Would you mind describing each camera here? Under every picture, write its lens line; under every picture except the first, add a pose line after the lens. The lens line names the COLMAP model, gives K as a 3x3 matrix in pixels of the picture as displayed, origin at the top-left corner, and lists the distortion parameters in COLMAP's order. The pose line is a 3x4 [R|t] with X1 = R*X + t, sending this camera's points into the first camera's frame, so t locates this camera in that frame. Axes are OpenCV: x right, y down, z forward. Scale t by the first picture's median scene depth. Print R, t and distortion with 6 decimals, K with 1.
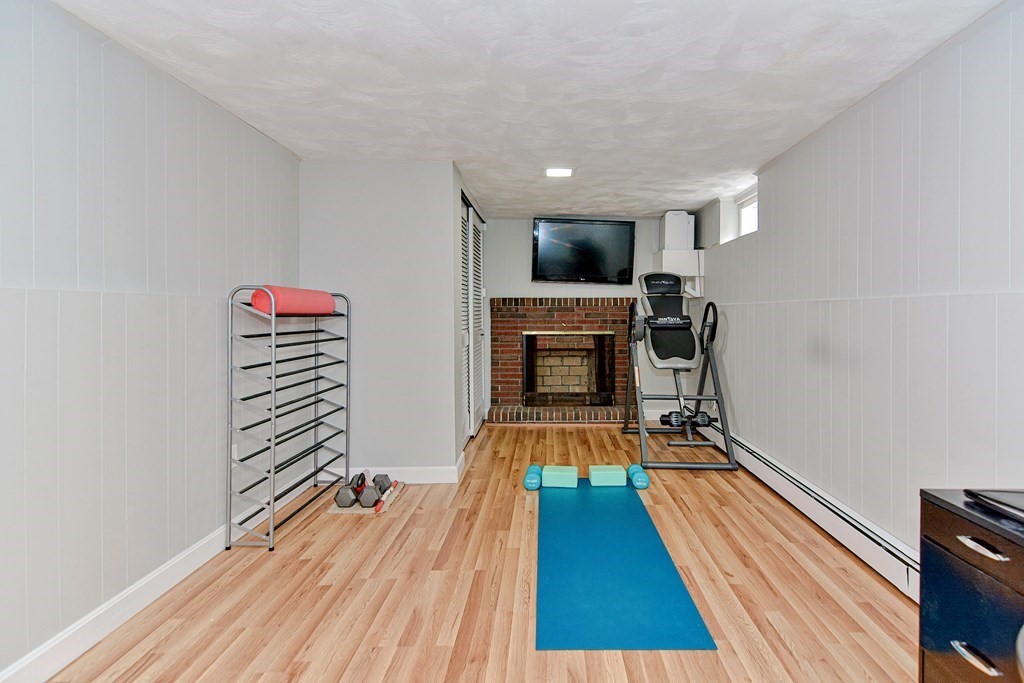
lens RADIAL K [[489.8, 0, 507.7], [0, 489.8, 346.3], [0, 0, 1]] dist [0.013402, -0.004391]
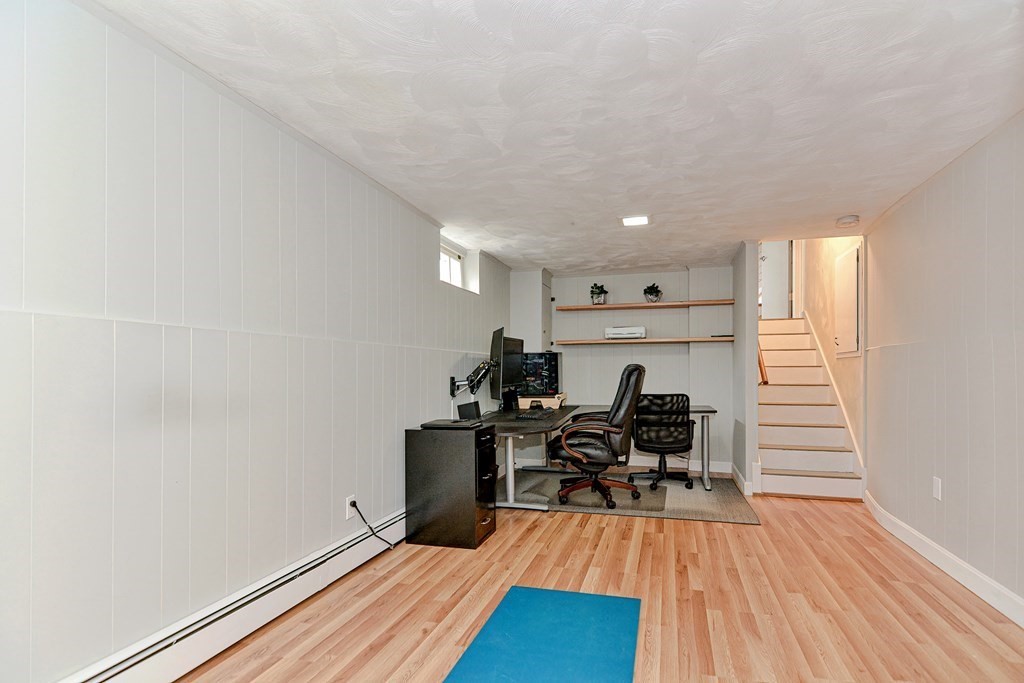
lens RADIAL K [[489.8, 0, 507.7], [0, 489.8, 346.3], [0, 0, 1]] dist [0.013402, -0.004391]
pose [[-0.972049, 0.001374, 0.234773, 0.081357], [0.010421, 0.999250, 0.037298, -0.123734], [-0.234545, 0.038702, -0.971335, 2.021019]]
